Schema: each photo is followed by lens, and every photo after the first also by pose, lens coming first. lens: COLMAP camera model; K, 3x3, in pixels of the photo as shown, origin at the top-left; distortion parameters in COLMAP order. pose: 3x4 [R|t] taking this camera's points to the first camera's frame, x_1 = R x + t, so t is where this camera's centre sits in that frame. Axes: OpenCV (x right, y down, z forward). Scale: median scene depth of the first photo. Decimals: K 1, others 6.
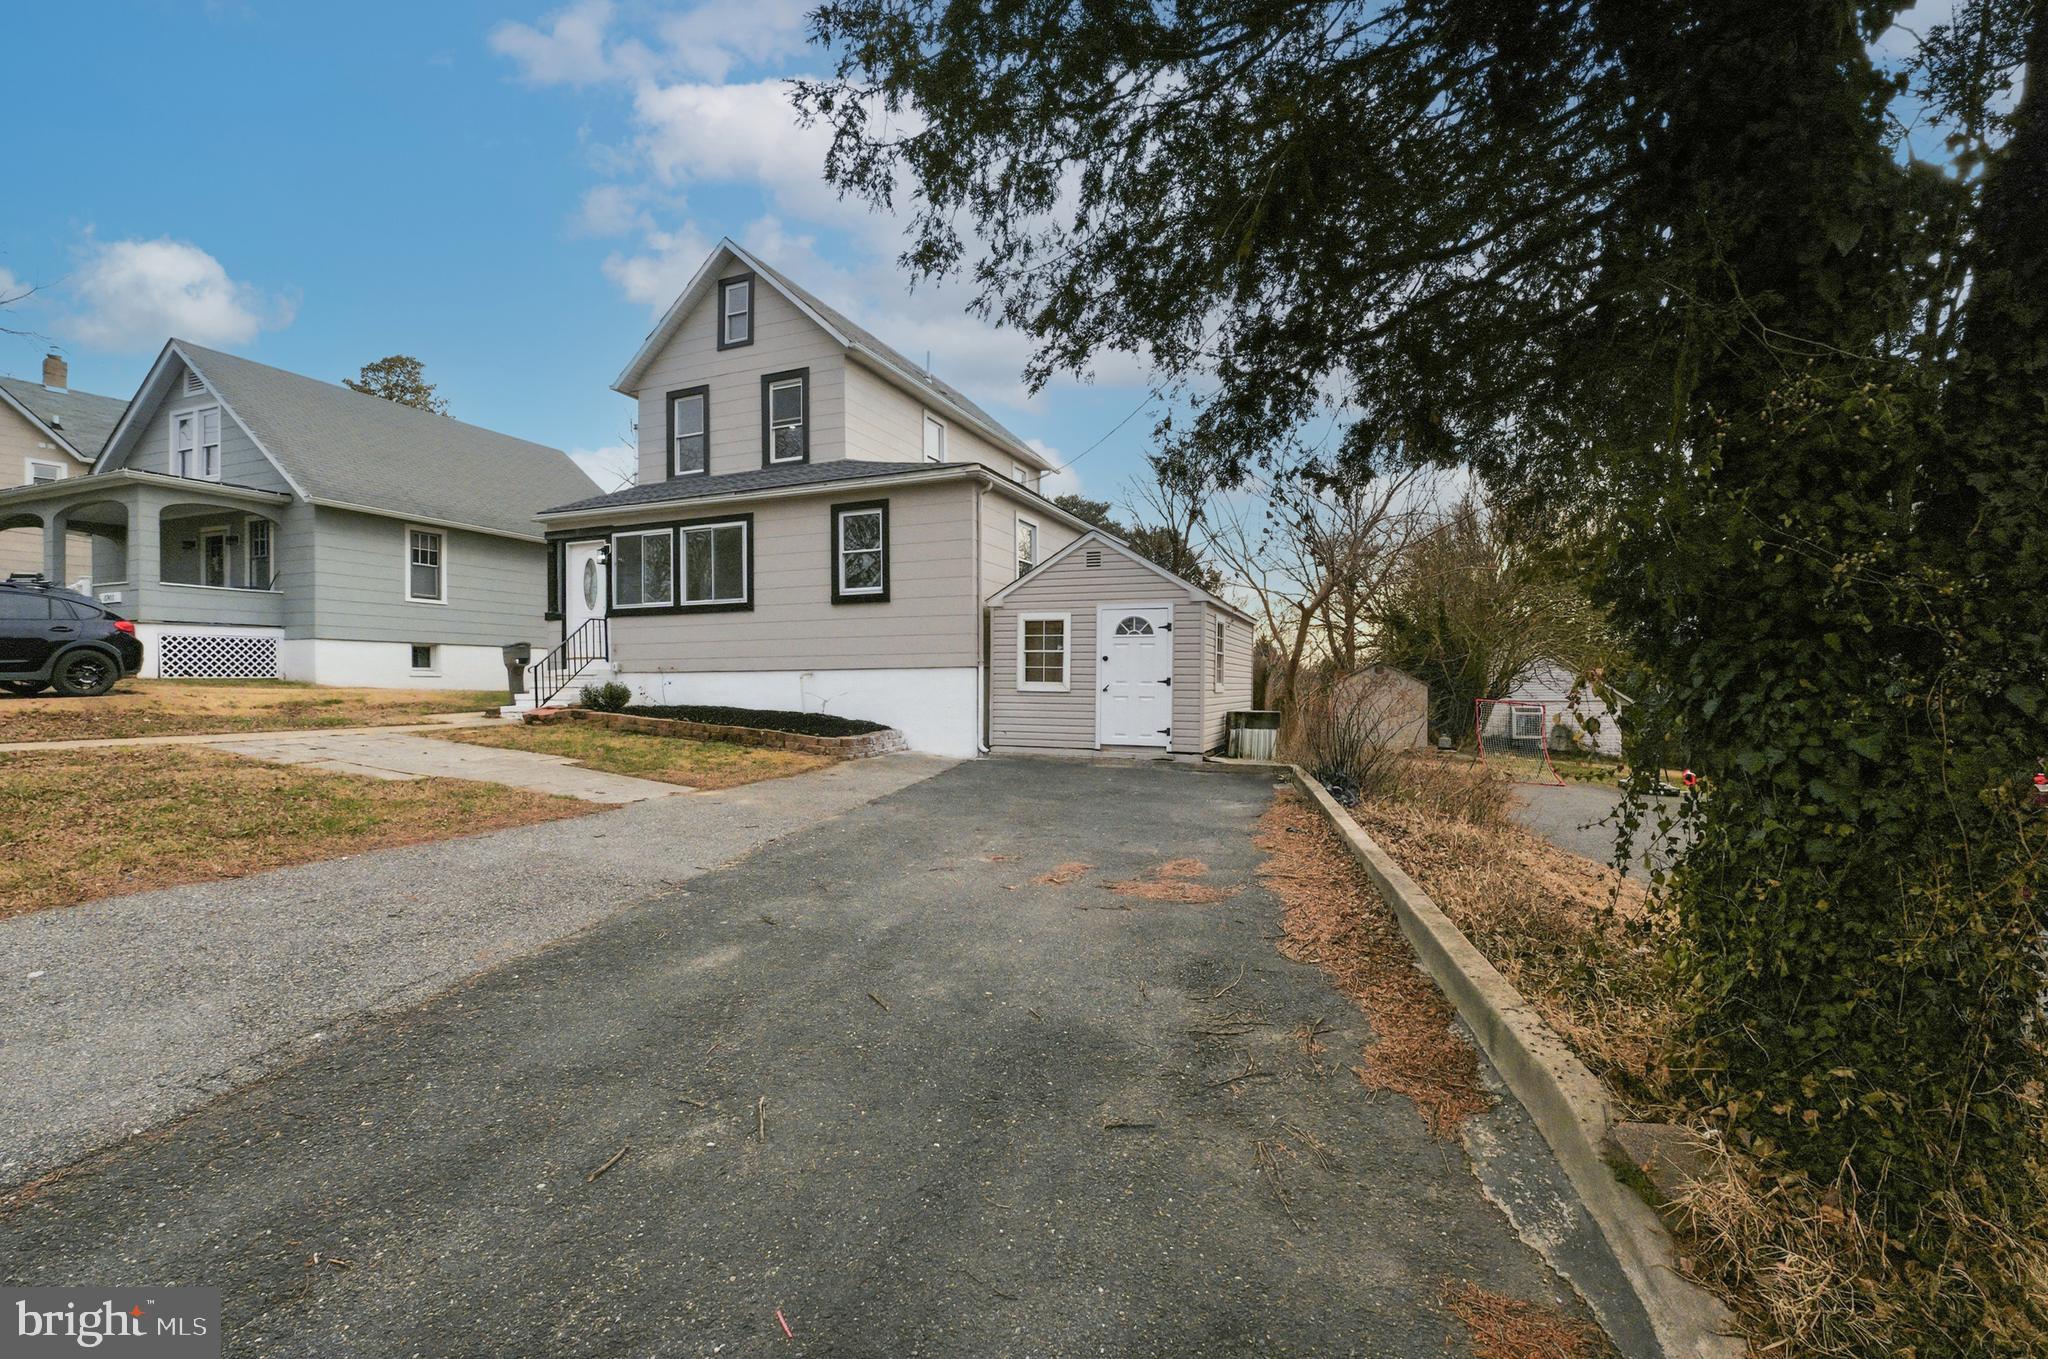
lens RADIAL K [[860.7, 0, 1024.0], [0, 860.7, 679.5], [0, 0, 1]] dist [-0.001358, -0.000534]
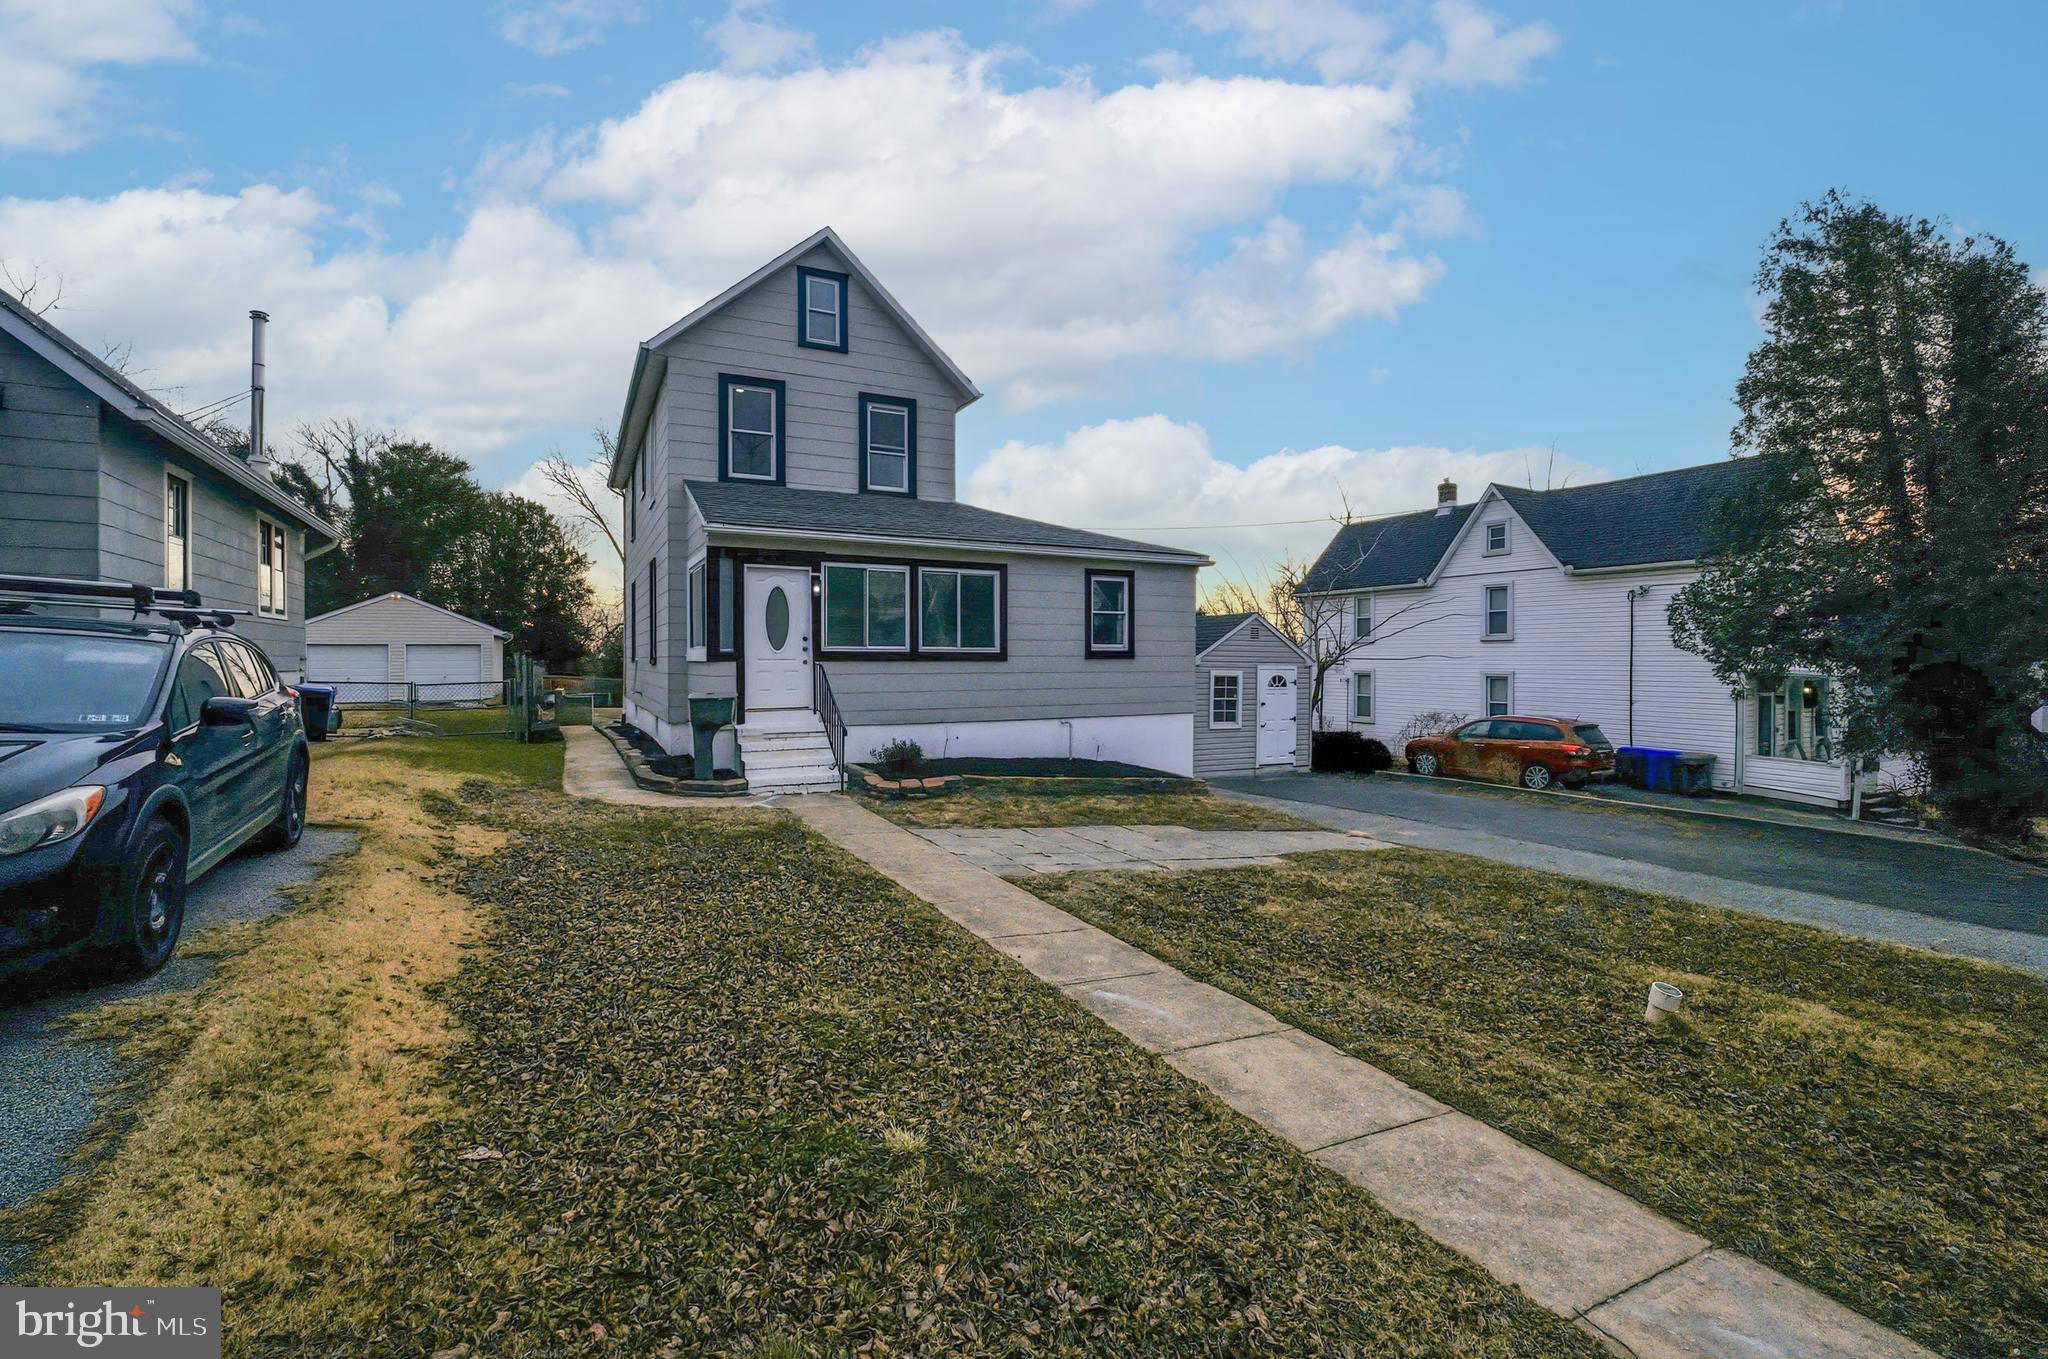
lens RADIAL K [[891.6, 0, 1024.0], [0, 891.6, 679.5], [0, 0, 1]] dist [-0.023331, 0.000623]
pose [[0.651225, -0.007077, 0.758852, -1.146461], [-0.002529, 0.999931, 0.011496, -0.072716], [-0.758881, -0.009406, 0.651162, 0.311117]]
